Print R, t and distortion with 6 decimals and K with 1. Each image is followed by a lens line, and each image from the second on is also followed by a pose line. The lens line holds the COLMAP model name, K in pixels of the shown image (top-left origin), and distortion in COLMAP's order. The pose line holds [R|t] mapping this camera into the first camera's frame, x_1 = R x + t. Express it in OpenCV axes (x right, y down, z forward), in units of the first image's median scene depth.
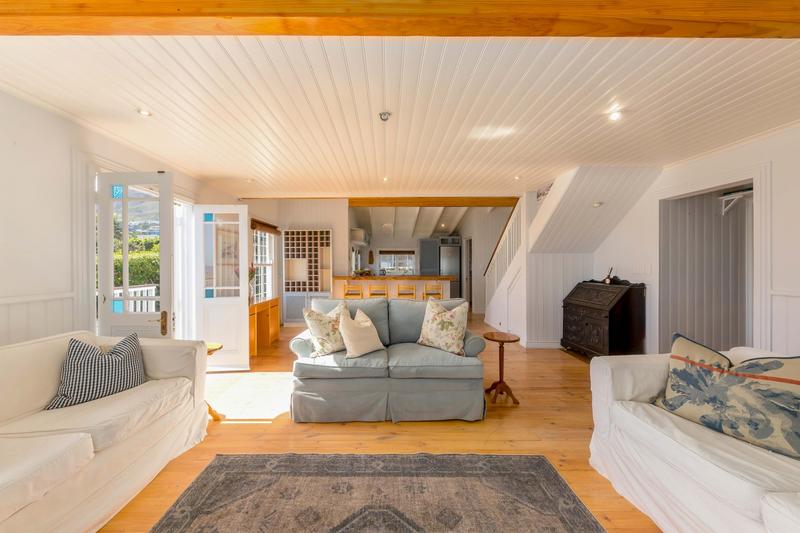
lens RADIAL K [[289.5, 0, 395.6], [0, 289.5, 270.0], [0, 0, 1]] dist [-0.002276, -0.000177]
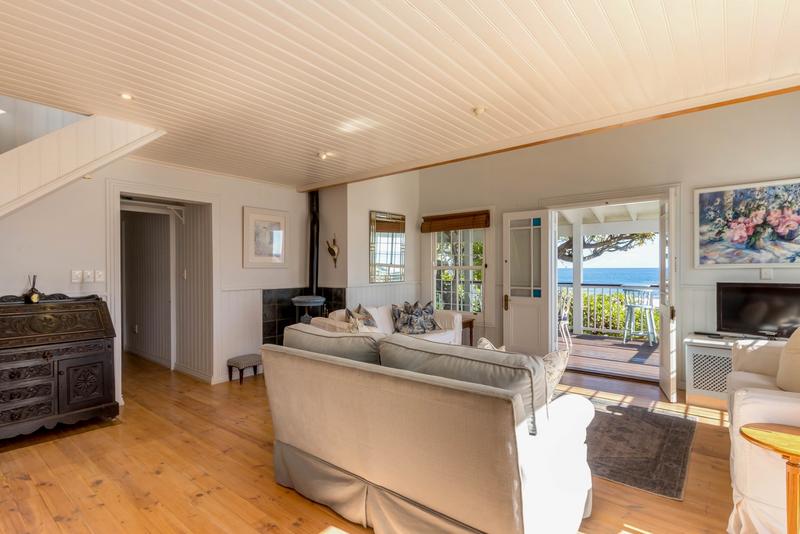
lens RADIAL K [[396.5, 0, 400.1], [0, 396.5, 267.8], [0, 0, 1]] dist [0.000390, 0.000051]
pose [[-0.755804, 0.009733, 0.654725, -0.640760], [0.008797, 0.999950, -0.004709, -0.011324], [-0.654739, 0.002200, -0.755852, 1.989693]]
